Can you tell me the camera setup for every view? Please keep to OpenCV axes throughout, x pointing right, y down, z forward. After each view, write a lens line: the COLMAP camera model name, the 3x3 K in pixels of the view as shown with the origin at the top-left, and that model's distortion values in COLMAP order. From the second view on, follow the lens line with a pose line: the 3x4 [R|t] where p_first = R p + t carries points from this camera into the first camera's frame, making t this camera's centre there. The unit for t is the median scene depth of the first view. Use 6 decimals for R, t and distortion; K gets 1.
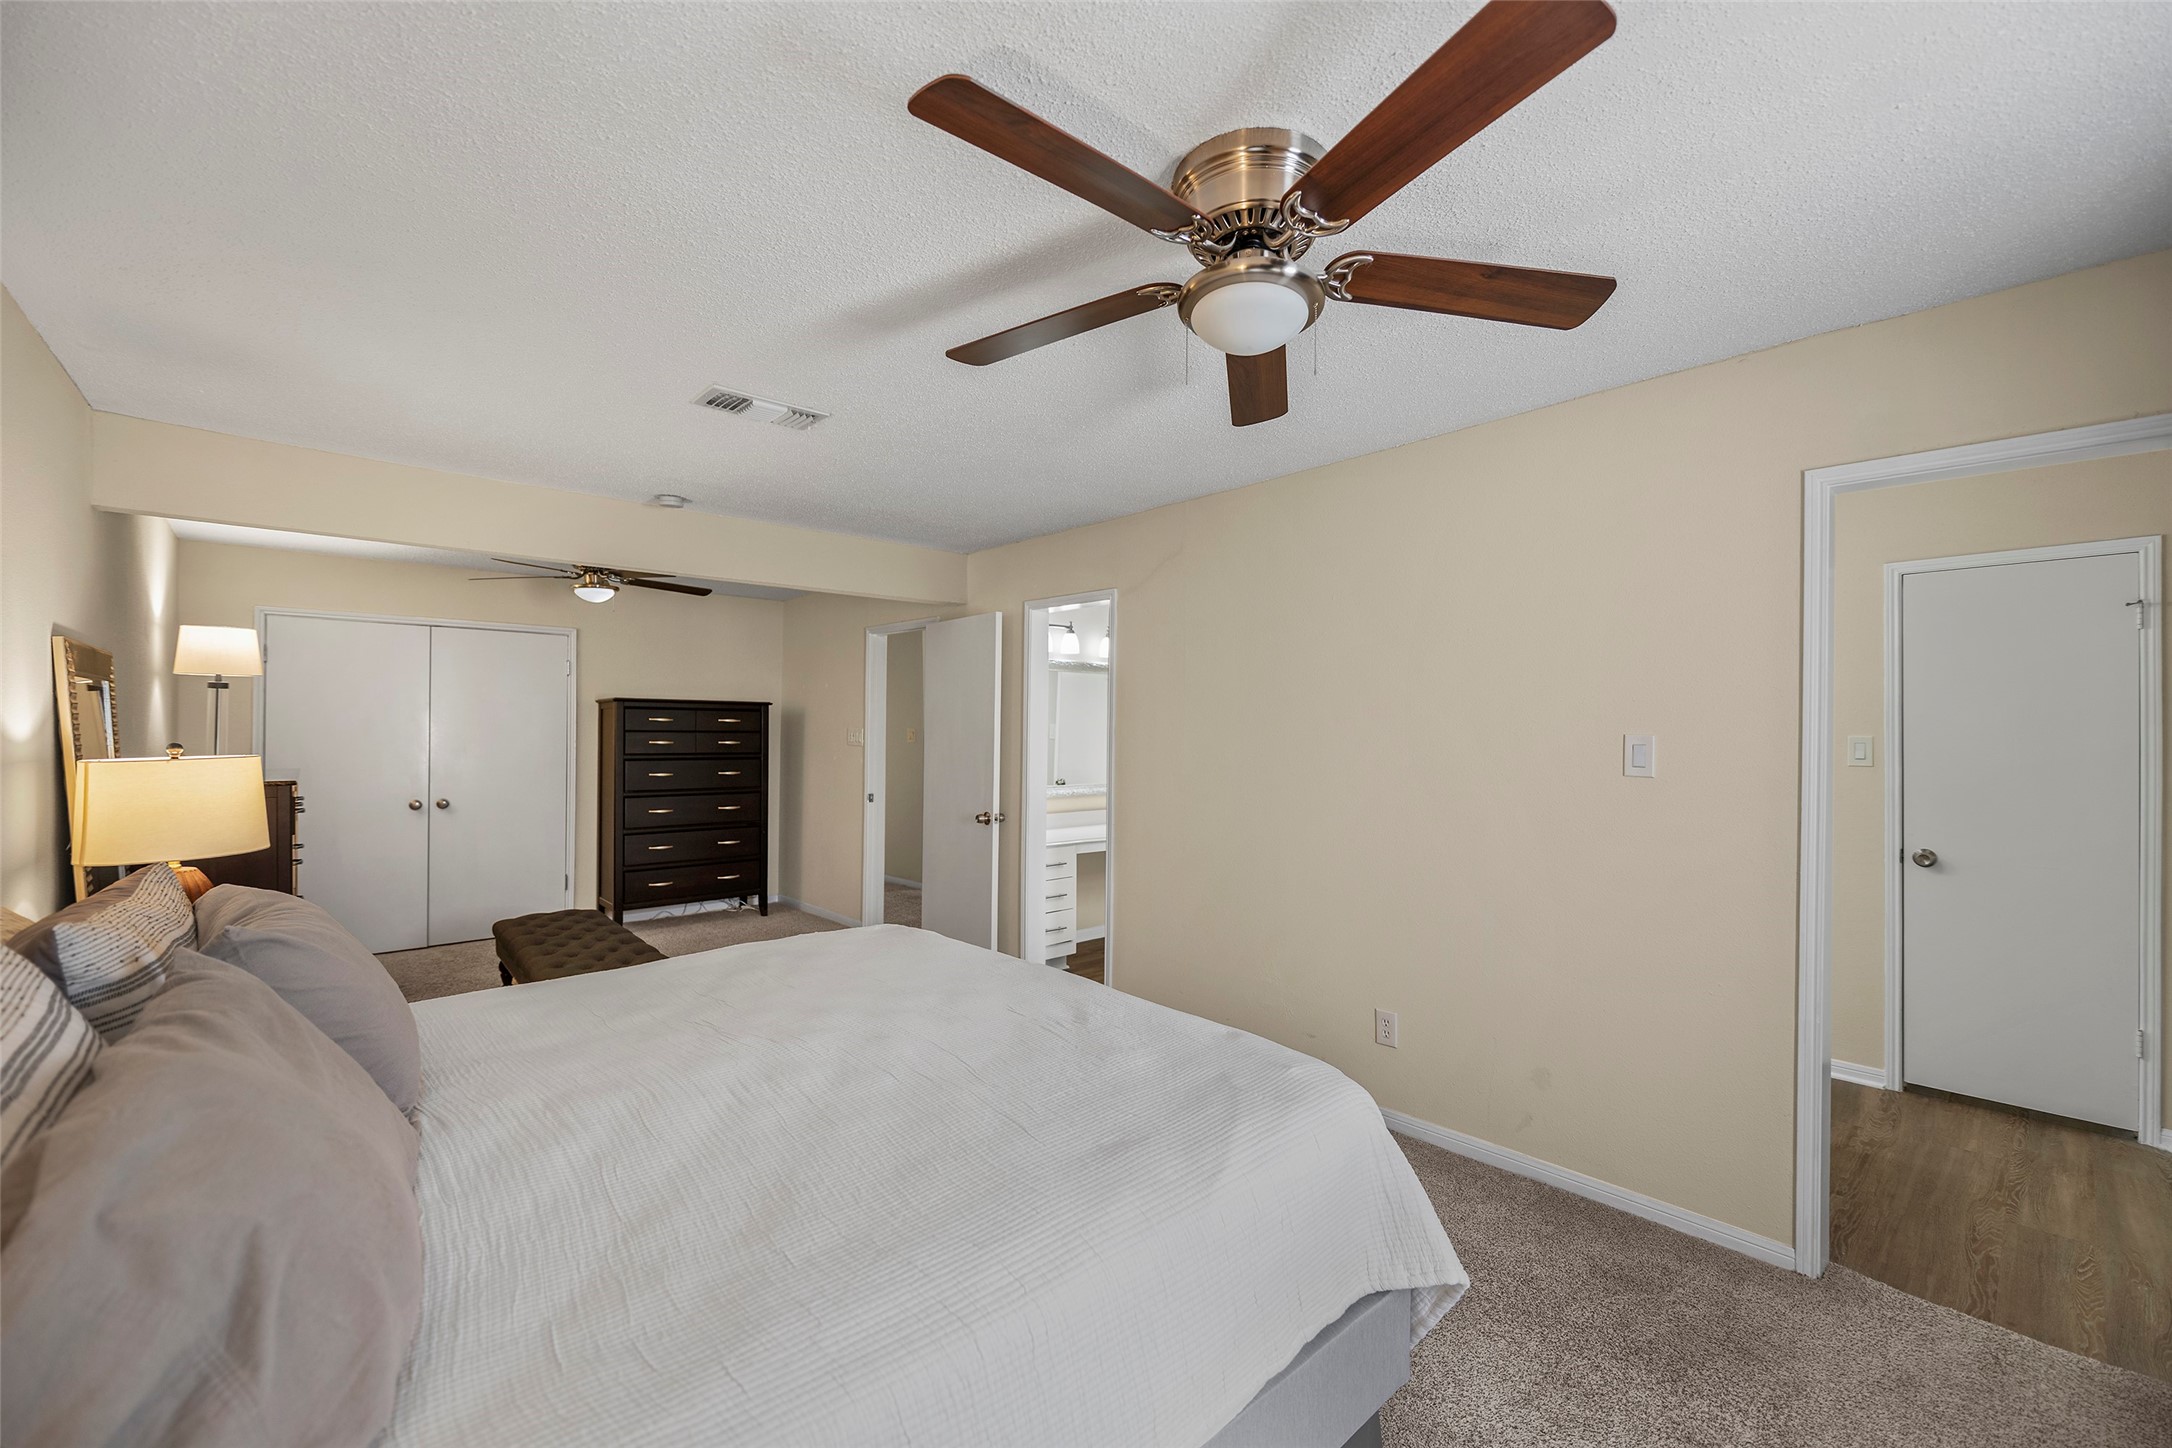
lens RADIAL K [[882.3, 0, 1099.1], [0, 882.3, 723.0], [0, 0, 1]] dist [-0.003197, -0.000291]
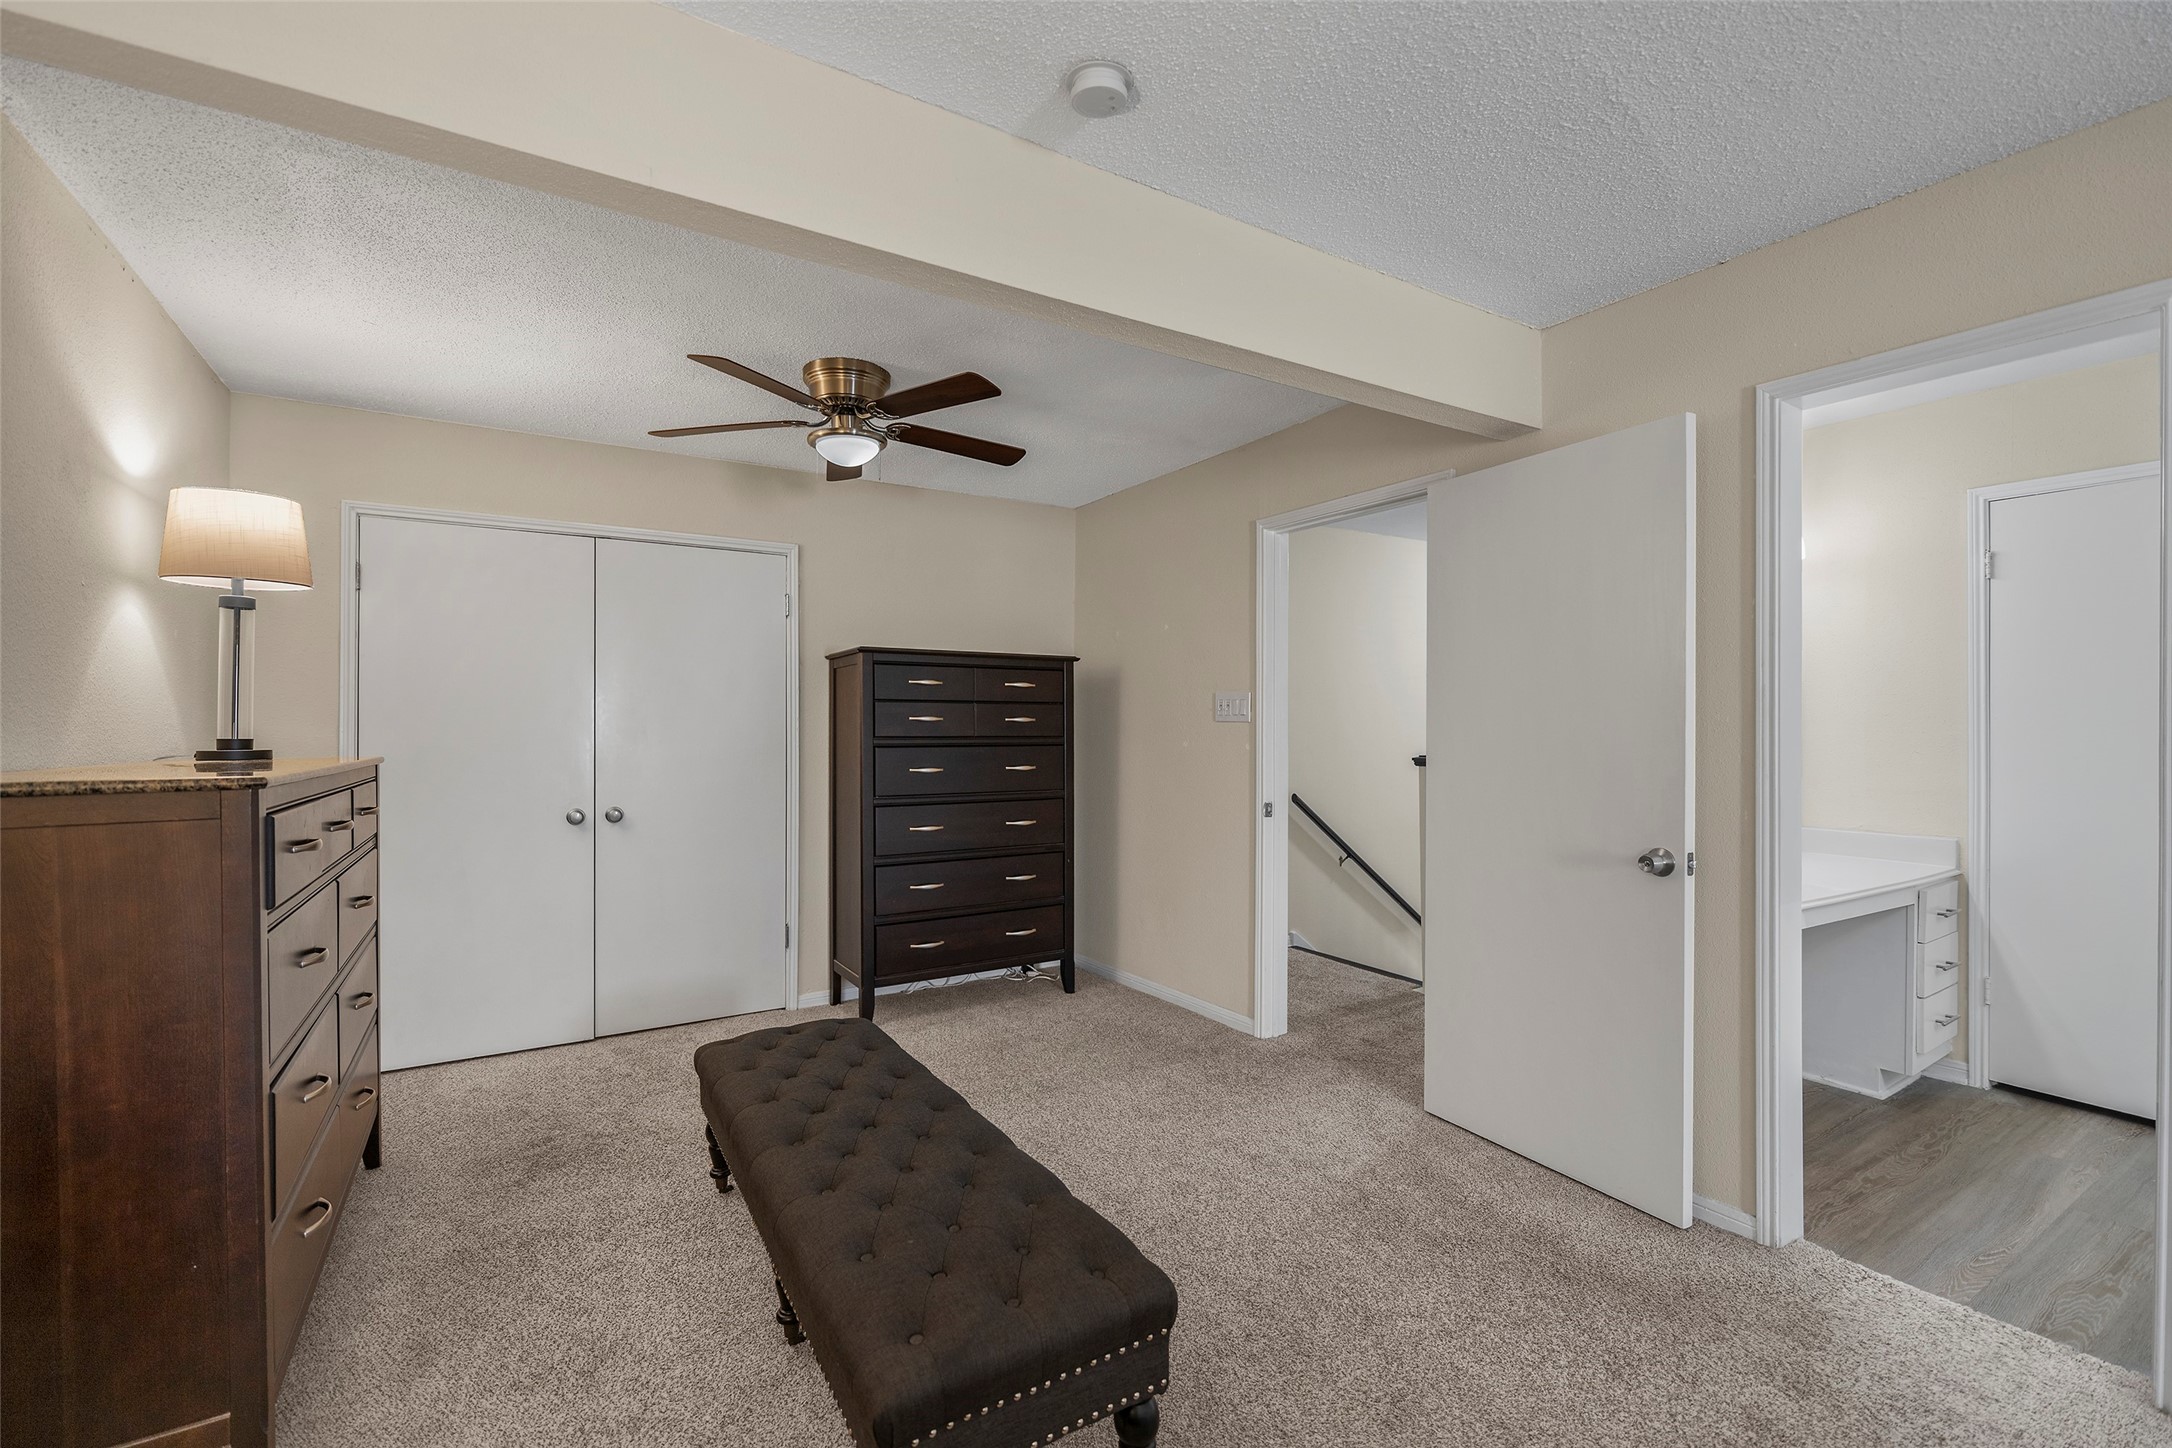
lens RADIAL K [[908.8, 0, 1073.2], [0, 908.8, 723.9], [0, 0, 1]] dist [-0.004328, 0.000013]
pose [[0.983200, -0.008328, -0.182340, -0.279355], [0.008890, 0.999958, 0.002263, 0.025421], [0.182313, -0.003846, 0.983233, 0.388818]]
